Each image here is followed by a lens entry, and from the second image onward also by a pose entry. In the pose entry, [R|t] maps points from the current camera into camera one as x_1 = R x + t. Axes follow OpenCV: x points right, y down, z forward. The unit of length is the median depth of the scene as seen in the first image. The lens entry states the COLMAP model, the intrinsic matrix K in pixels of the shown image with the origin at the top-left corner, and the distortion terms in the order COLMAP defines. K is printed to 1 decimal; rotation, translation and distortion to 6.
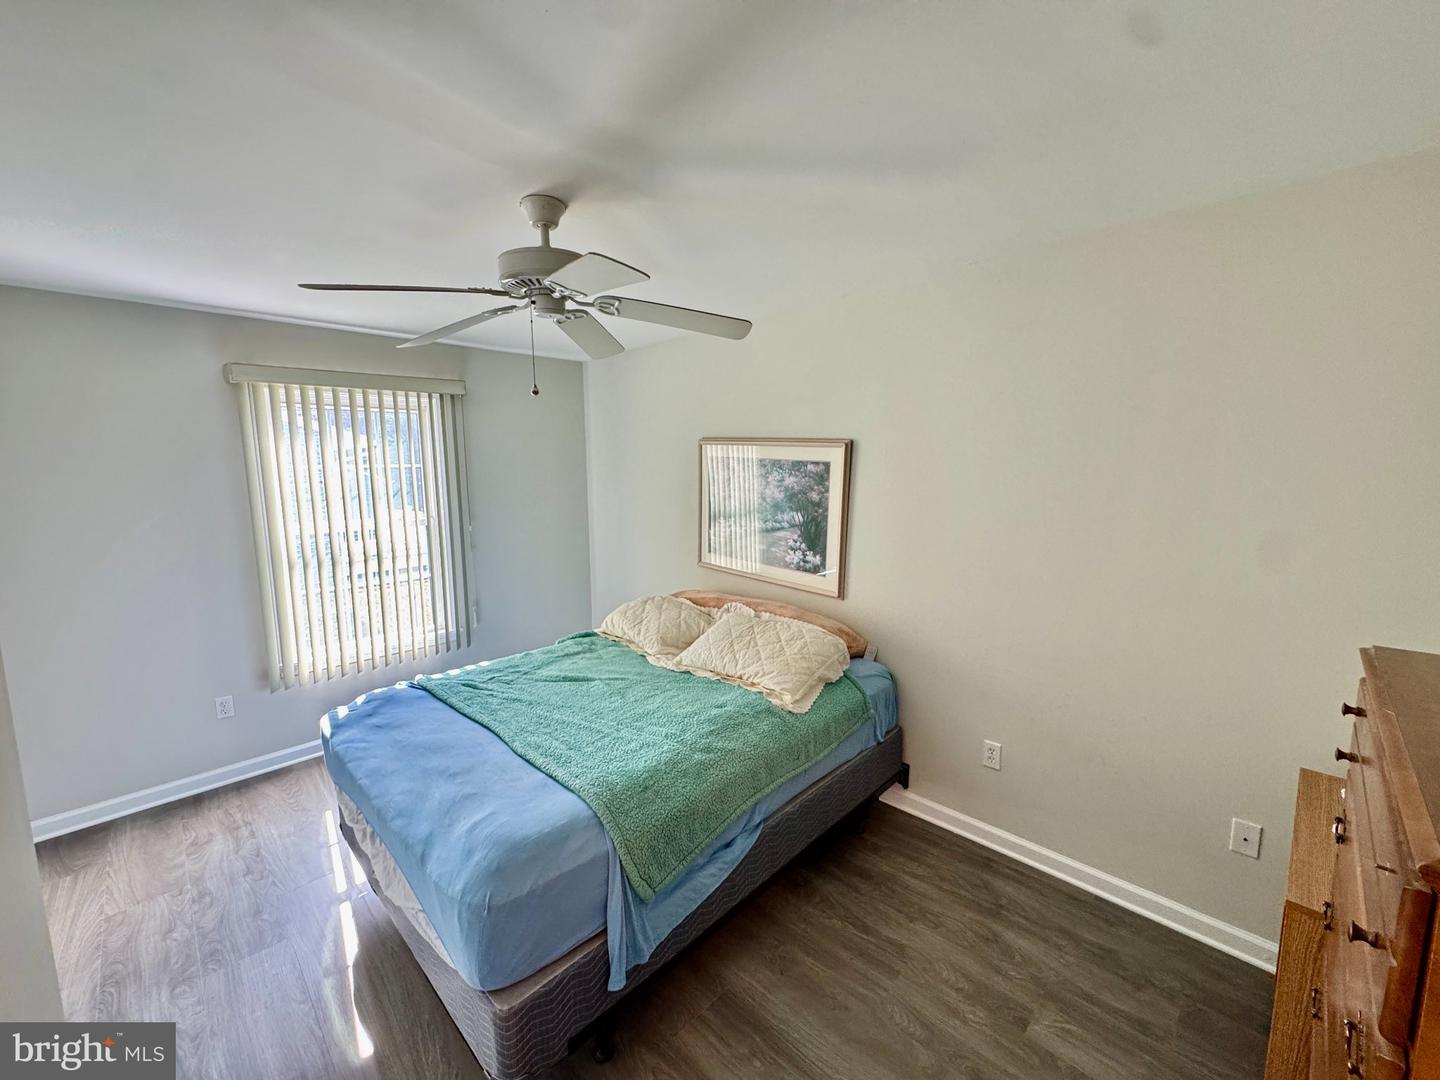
lens RADIAL K [[578.7, 0, 719.8], [0, 578.7, 536.7], [0, 0, 1]] dist [-0.003983, -0.000333]
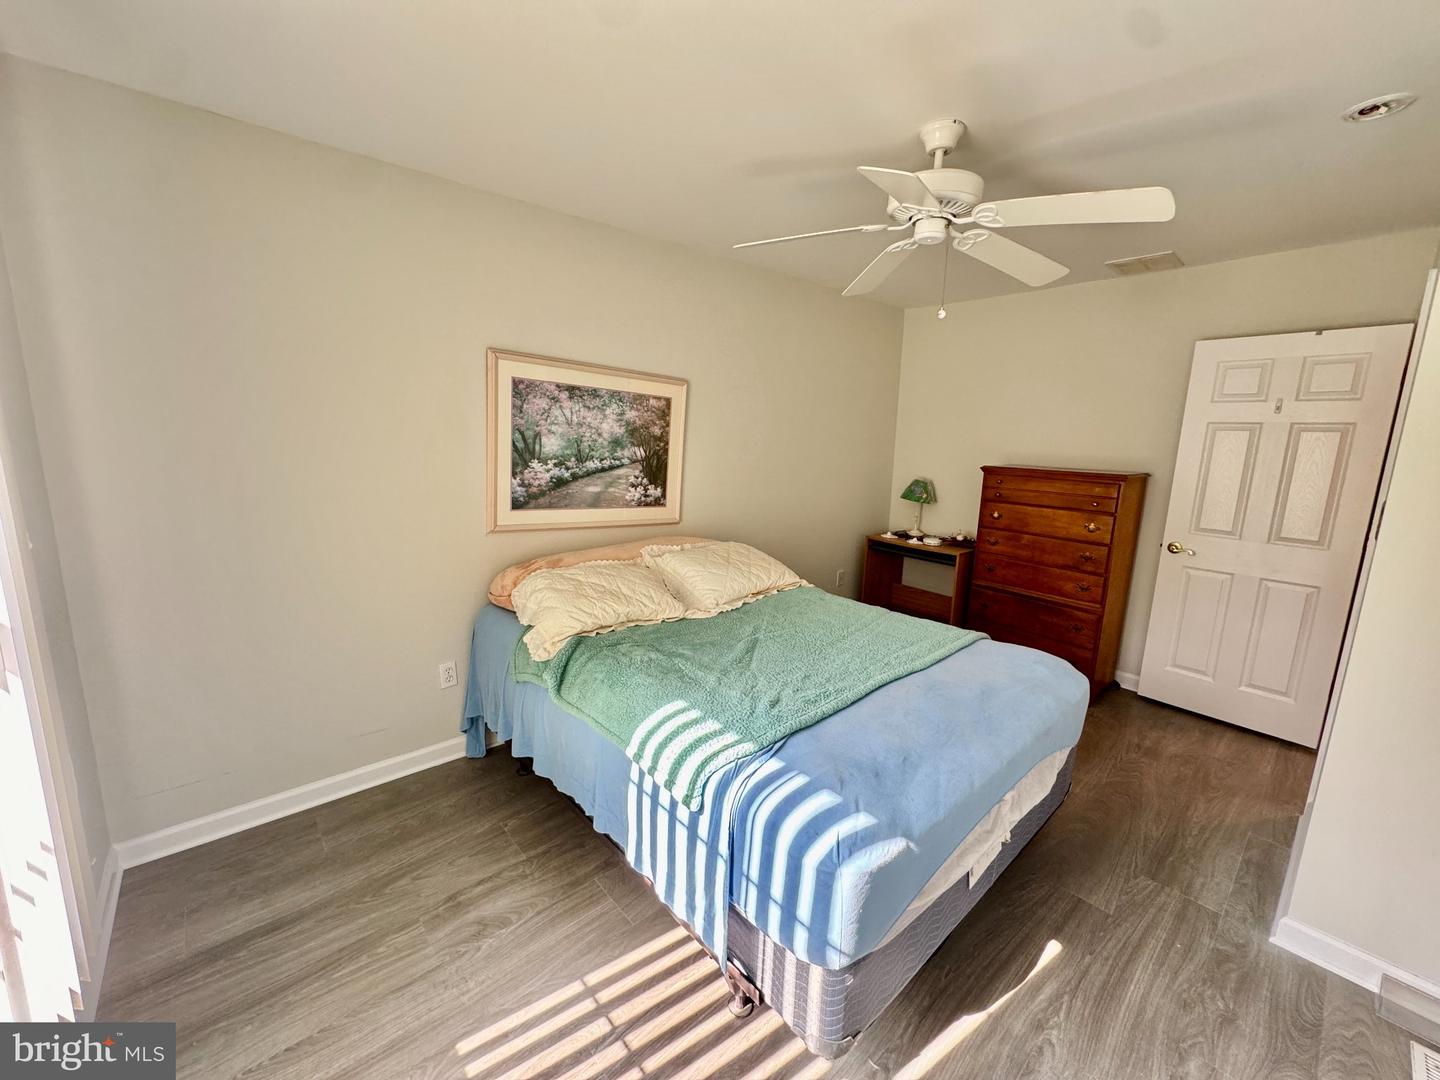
lens RADIAL K [[578.7, 0, 719.9], [0, 578.7, 537.6], [0, 0, 1]] dist [-0.003983, -0.000333]
pose [[0.055381, -0.165120, 0.984717, -0.858121], [0.097993, 0.982368, 0.159215, -0.034514], [-0.993645, 0.087678, 0.070585, 0.806911]]
